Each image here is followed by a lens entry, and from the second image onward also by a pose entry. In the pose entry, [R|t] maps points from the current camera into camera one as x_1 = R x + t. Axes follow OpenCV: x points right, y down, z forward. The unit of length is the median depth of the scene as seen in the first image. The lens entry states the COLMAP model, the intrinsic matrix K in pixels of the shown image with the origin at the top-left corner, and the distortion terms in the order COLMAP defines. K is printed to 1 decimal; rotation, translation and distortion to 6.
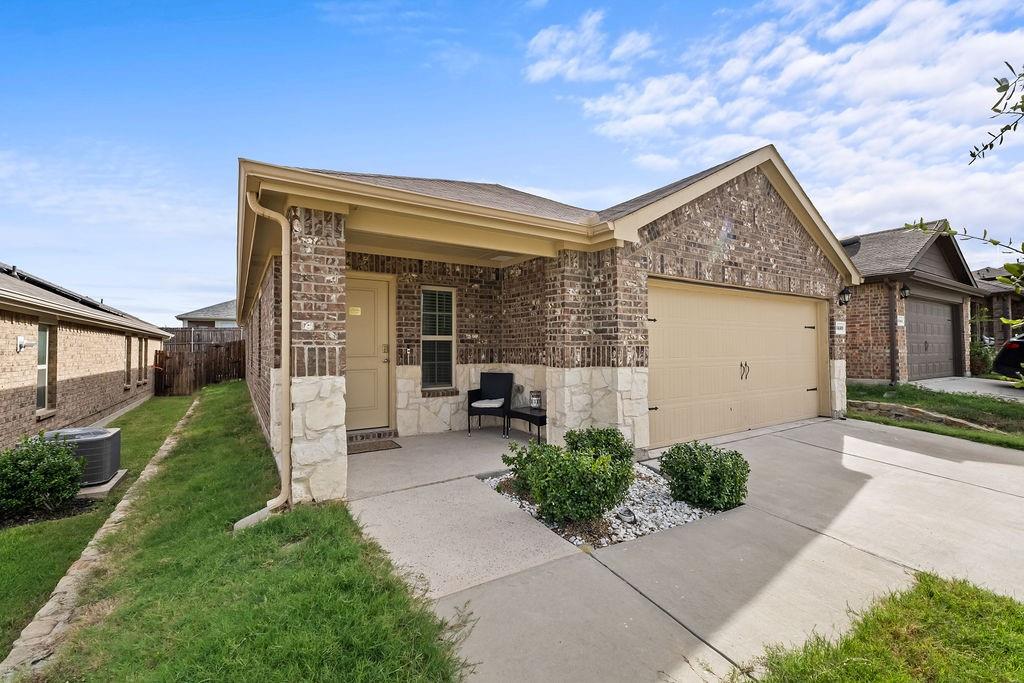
lens RADIAL K [[430.8, 0, 516.3], [0, 430.8, 329.8], [0, 0, 1]] dist [0.013151, 0.000015]
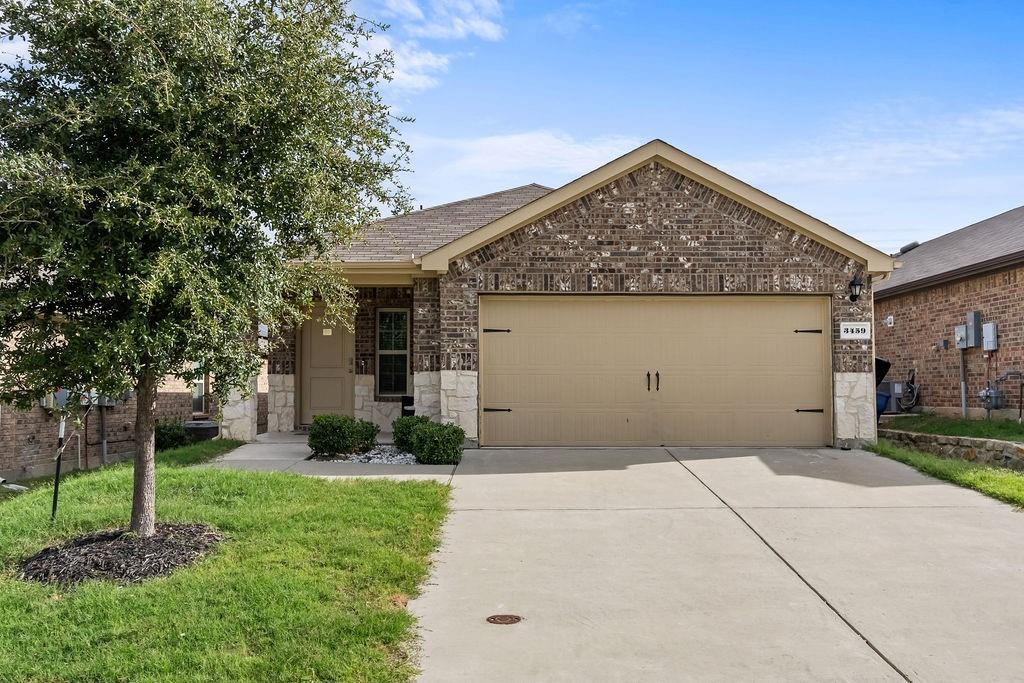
lens RADIAL K [[791.4, 0, 506.8], [0, 791.4, 328.0], [0, 0, 1]] dist [0.003002, 0.000805]
pose [[0.830276, -0.038041, -0.556053, 1.411479], [0.017076, 0.998936, -0.042842, 0.056196], [0.557091, 0.026075, 0.830042, -0.672924]]
